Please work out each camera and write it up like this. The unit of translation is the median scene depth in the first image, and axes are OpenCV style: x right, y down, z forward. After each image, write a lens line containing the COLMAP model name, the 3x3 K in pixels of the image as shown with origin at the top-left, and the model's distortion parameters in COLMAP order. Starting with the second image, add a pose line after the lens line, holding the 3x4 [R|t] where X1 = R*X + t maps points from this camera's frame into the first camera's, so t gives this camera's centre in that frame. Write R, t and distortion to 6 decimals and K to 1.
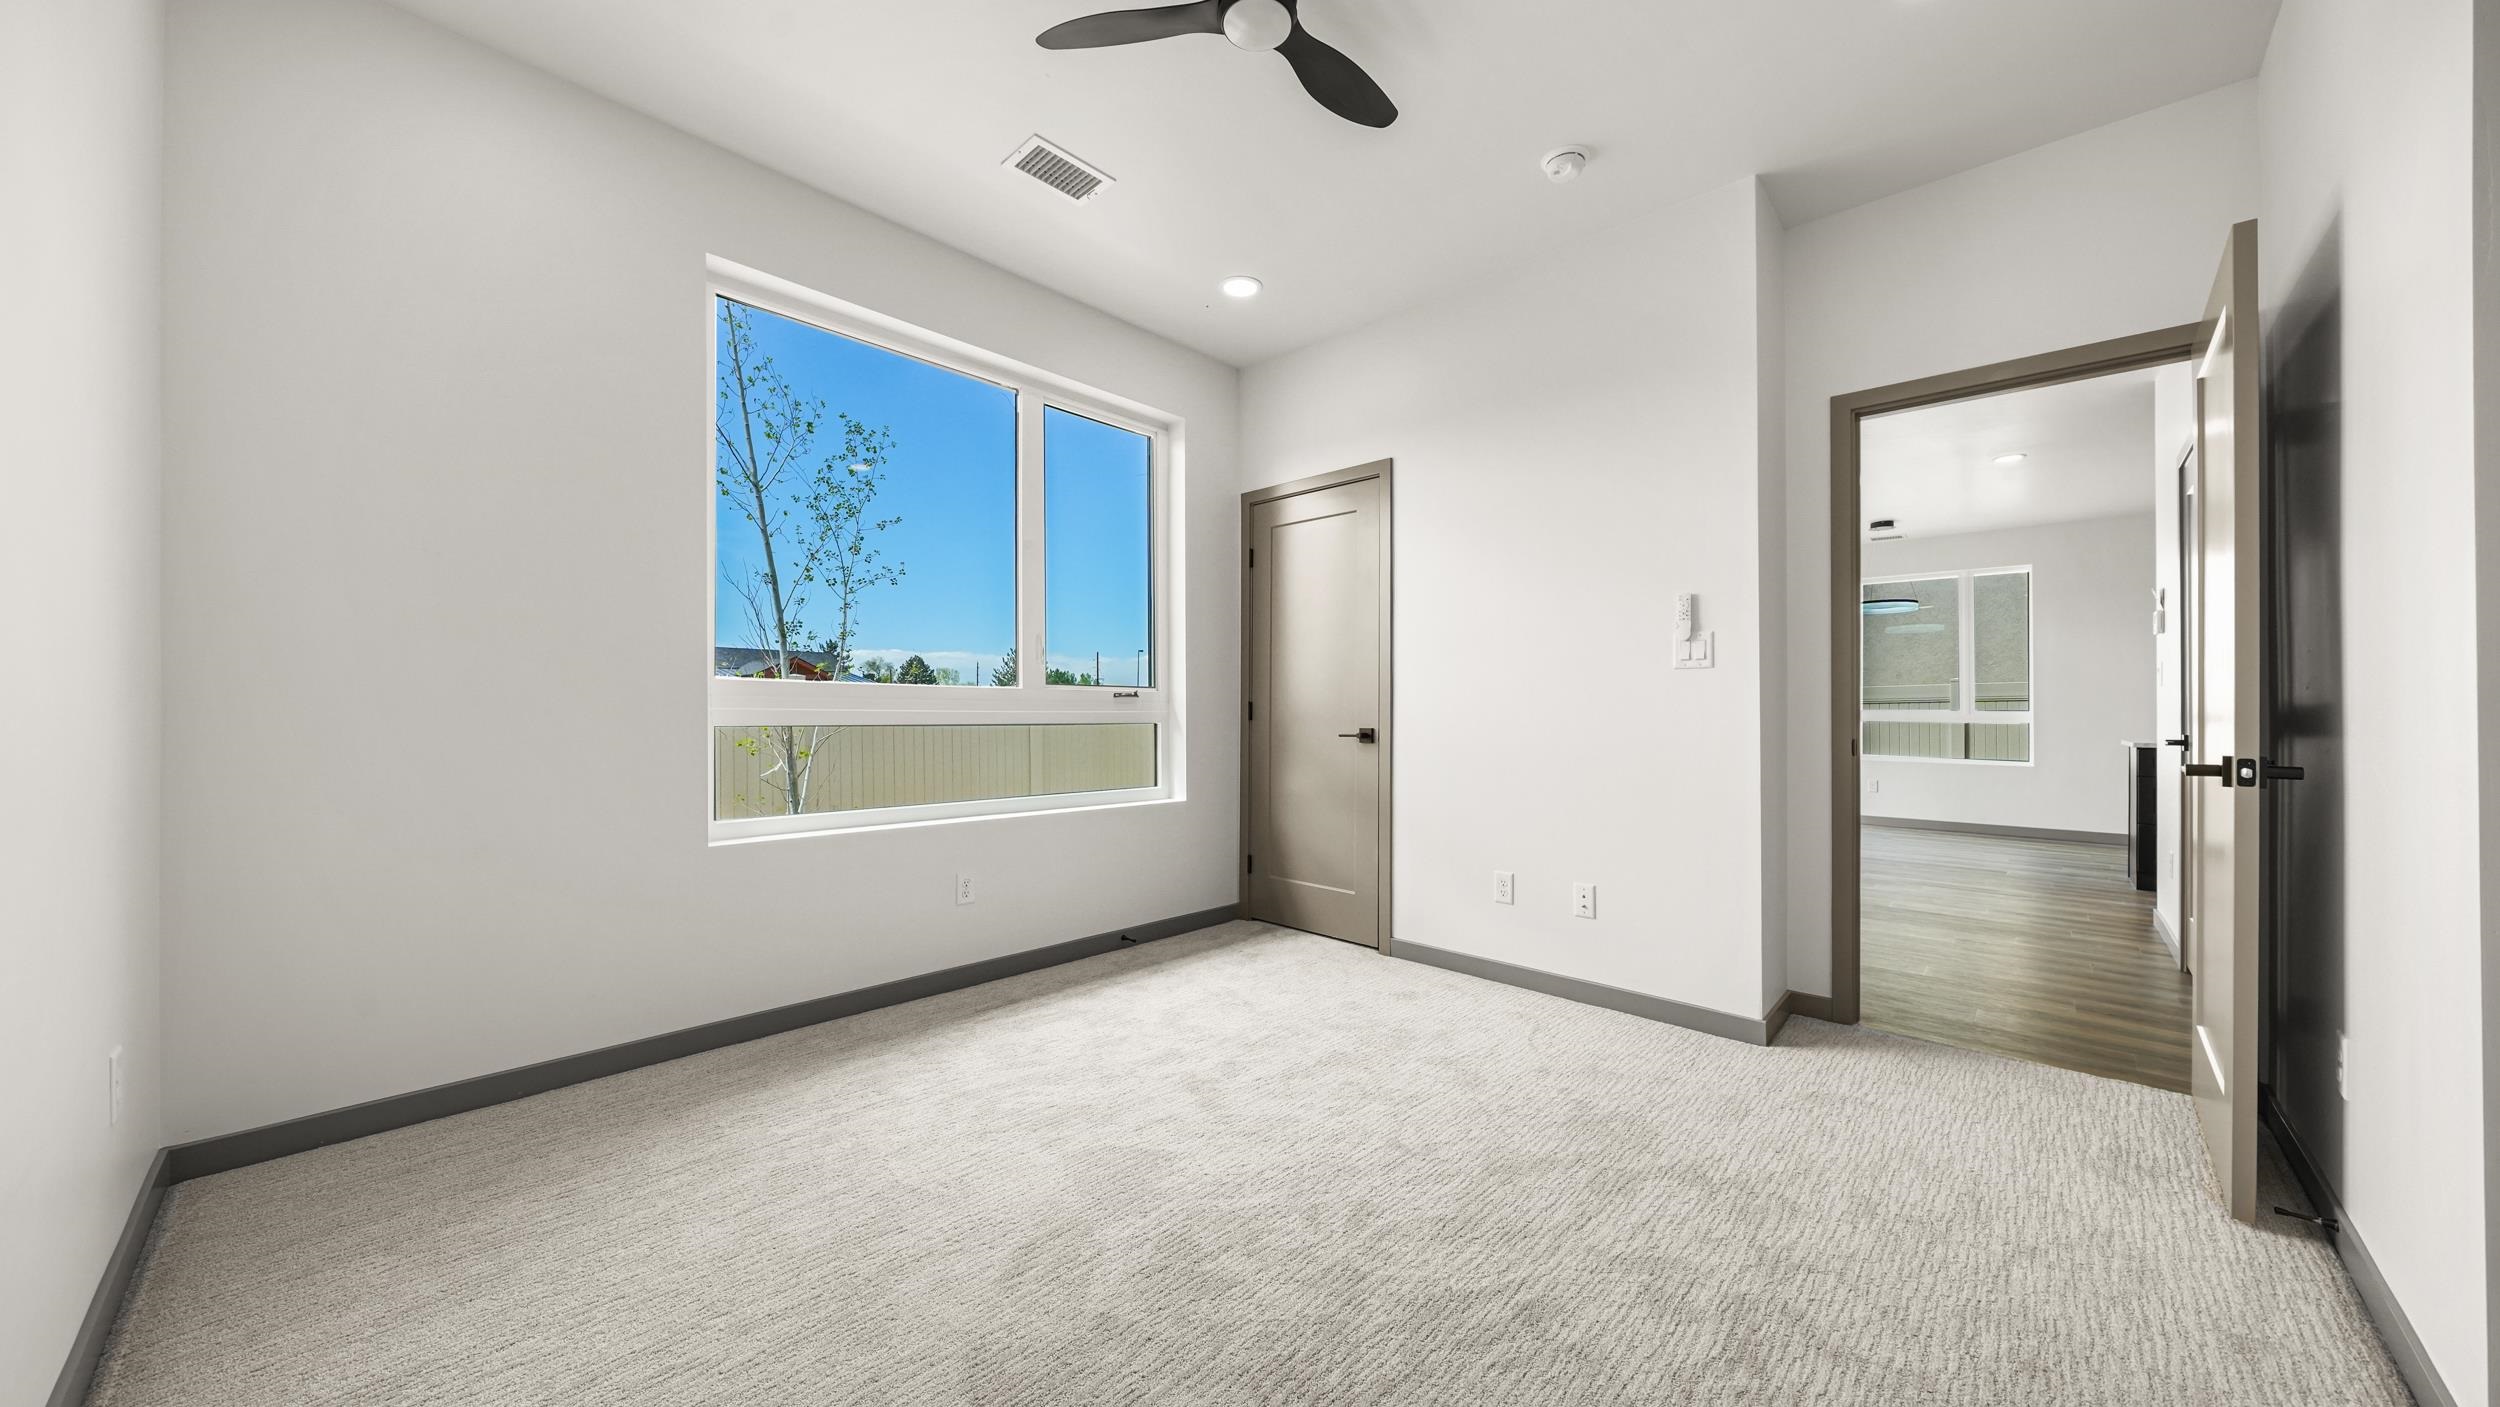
lens RADIAL K [[862.8, 0, 1248.4], [0, 862.8, 720.4], [0, 0, 1]] dist [-0.002878, -0.000286]
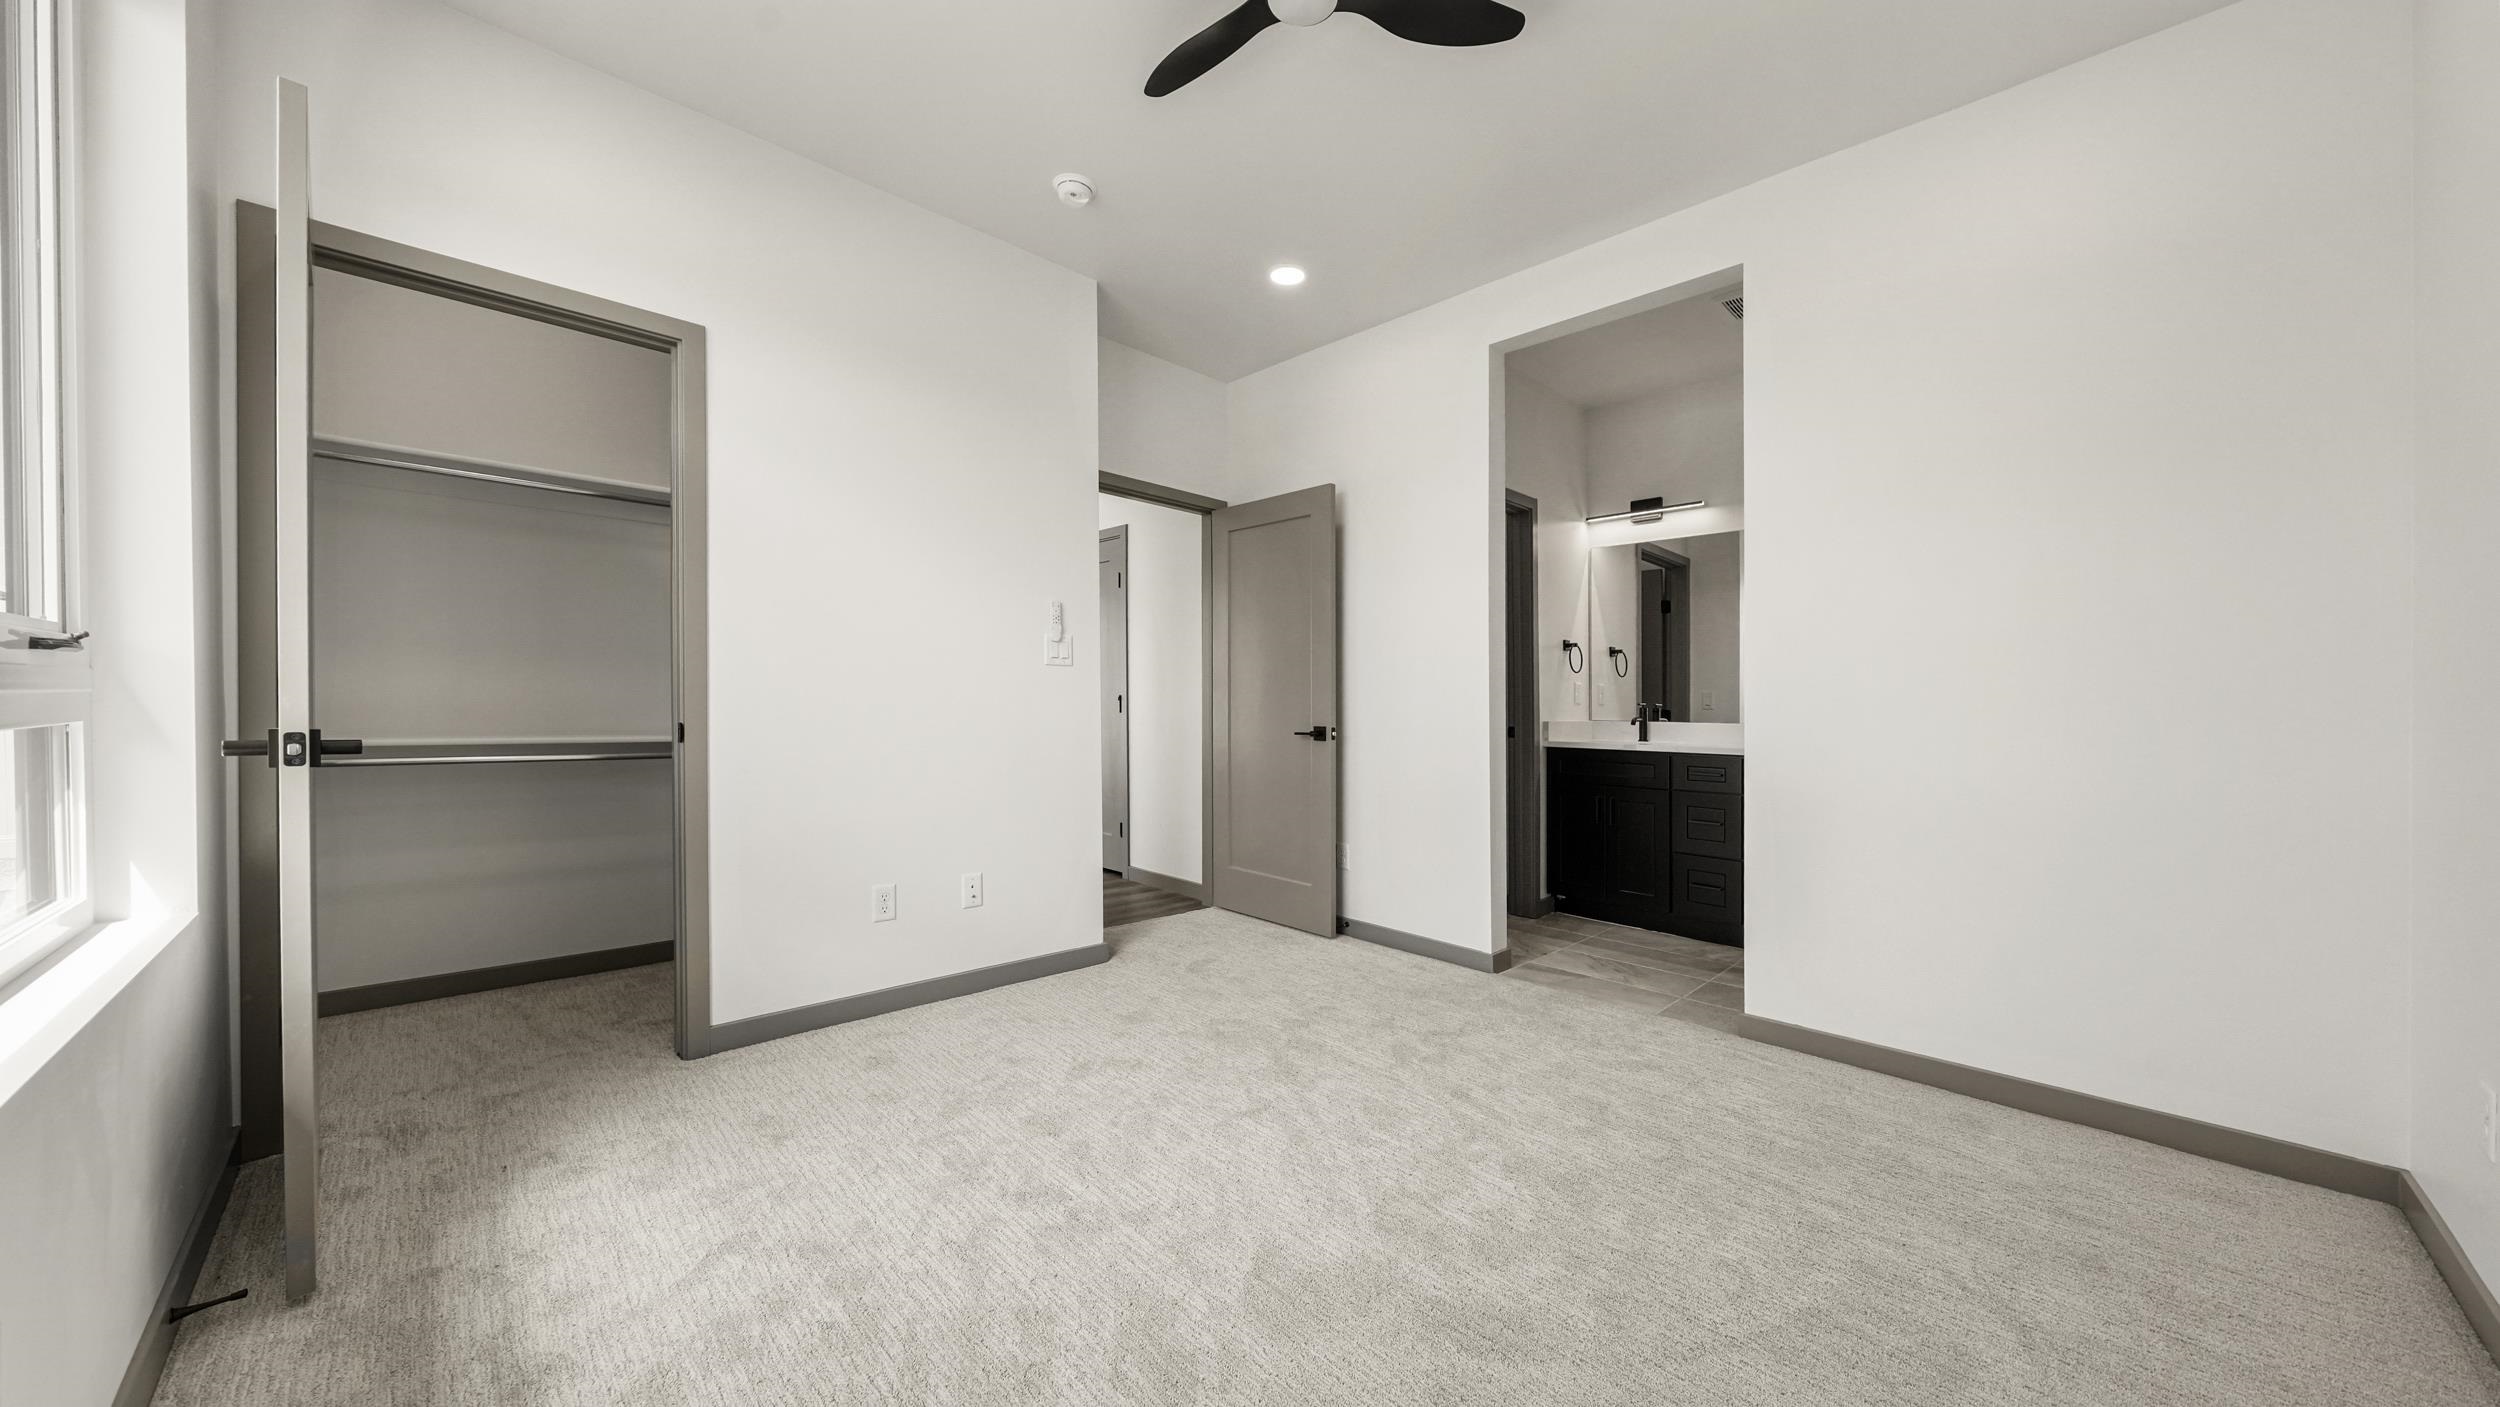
lens RADIAL K [[862.8, 0, 1248.5], [0, 862.8, 702.0], [0, 0, 1]] dist [-0.002878, -0.000286]
pose [[0.030932, -0.004528, 0.999511, -0.655164], [-0.006228, 0.999969, 0.004723, -0.018185], [-0.999502, -0.006371, 0.030903, 0.708024]]
